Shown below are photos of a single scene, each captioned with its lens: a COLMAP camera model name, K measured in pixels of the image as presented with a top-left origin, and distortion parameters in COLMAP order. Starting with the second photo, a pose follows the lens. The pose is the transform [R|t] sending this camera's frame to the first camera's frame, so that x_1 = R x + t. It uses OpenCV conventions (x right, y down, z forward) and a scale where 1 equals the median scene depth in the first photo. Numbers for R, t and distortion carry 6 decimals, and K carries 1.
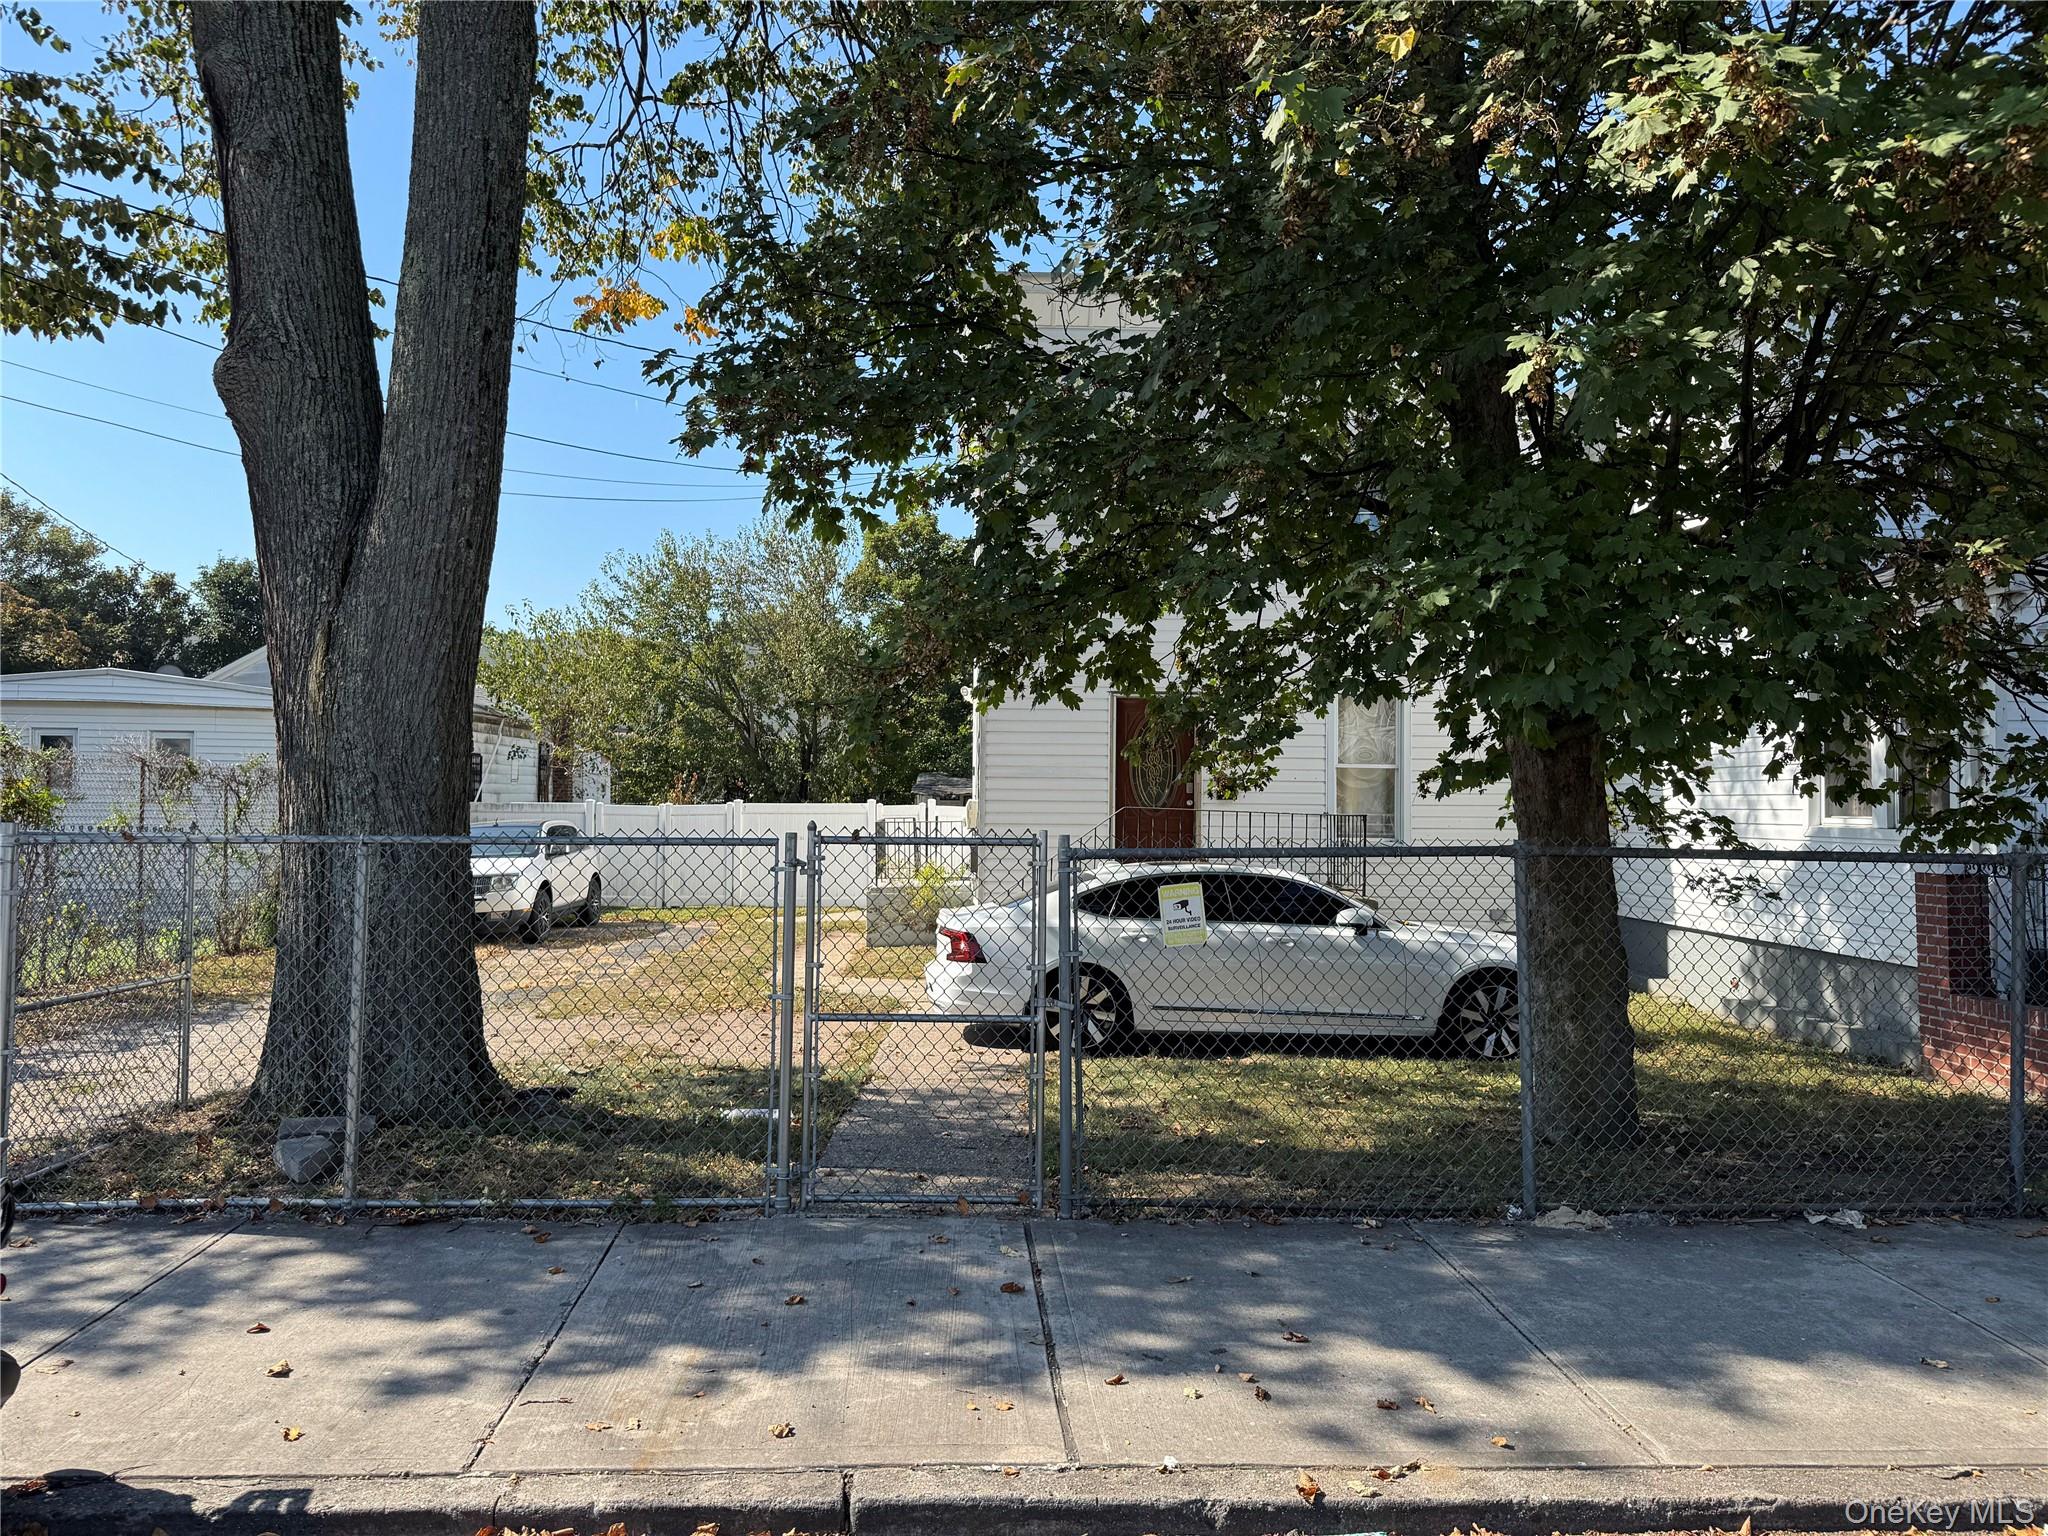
lens RADIAL K [[1410.0, 0, 1024.4], [0, 1410.0, 767.9], [0, 0, 1]] dist [0.019291, -0.028168]
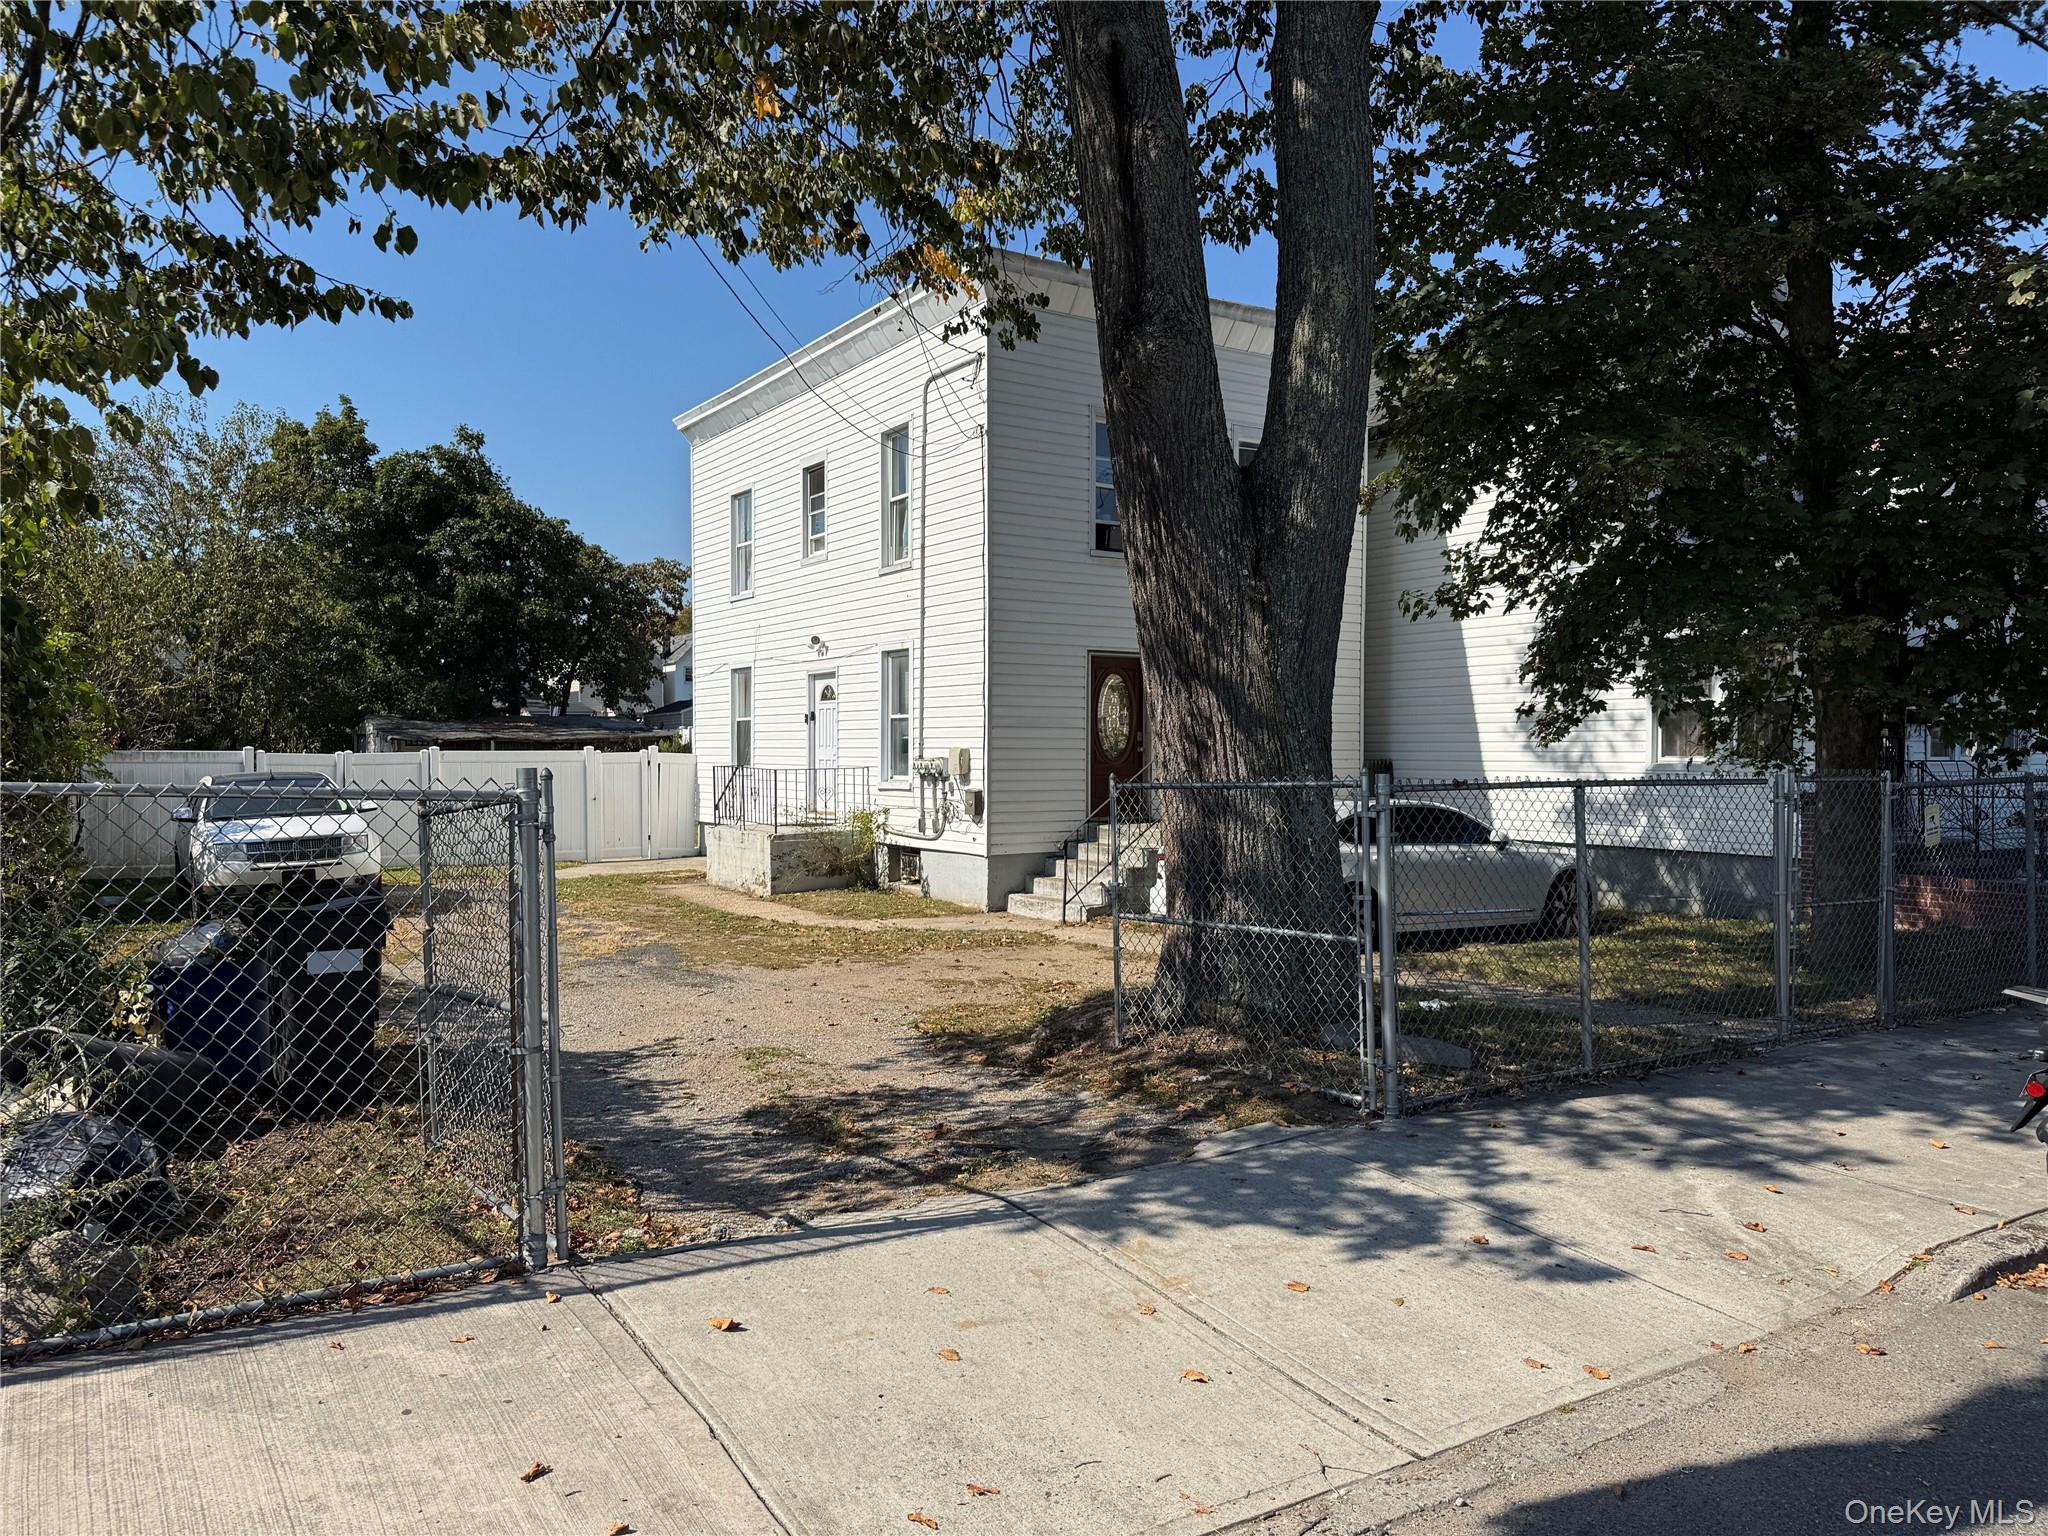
lens RADIAL K [[1410.0, 0, 1027.9], [0, 1410.0, 772.1], [0, 0, 1]] dist [0.019291, -0.028168]
pose [[0.872464, -0.013326, 0.488497, -1.765207], [-0.008932, 0.999026, 0.043206, -0.012808], [-0.488597, -0.042059, 0.871495, 0.169569]]
